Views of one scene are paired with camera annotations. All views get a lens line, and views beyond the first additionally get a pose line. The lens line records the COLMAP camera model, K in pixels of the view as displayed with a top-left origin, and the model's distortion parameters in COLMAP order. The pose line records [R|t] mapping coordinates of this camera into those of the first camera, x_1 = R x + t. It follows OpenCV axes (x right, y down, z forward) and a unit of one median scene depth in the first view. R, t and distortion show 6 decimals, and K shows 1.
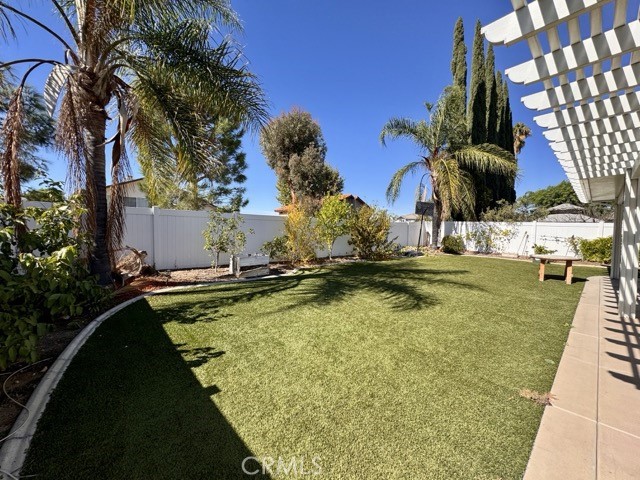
lens RADIAL K [[256.0, 0, 320.4], [0, 256.0, 238.9], [0, 0, 1]] dist [-0.004573, 0.000889]
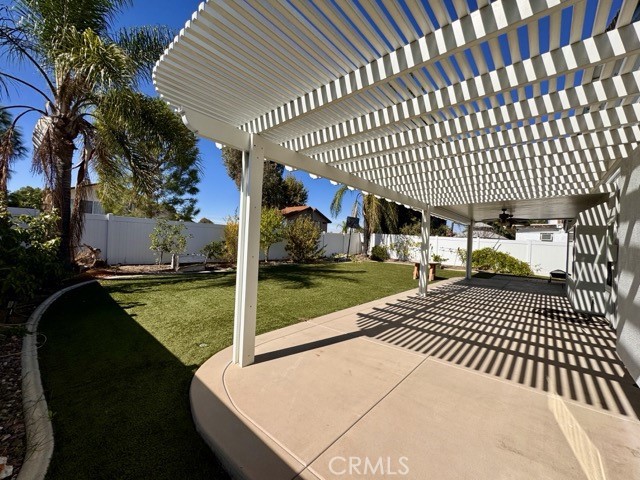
lens RADIAL K [[256.0, 0, 319.5], [0, 256.0, 238.9], [0, 0, 1]] dist [-0.004573, 0.000889]
pose [[0.993747, 0.028850, 0.107860, 0.224087], [-0.024878, 0.998968, -0.037996, 0.016512], [-0.108845, 0.035075, 0.993440, -0.324936]]
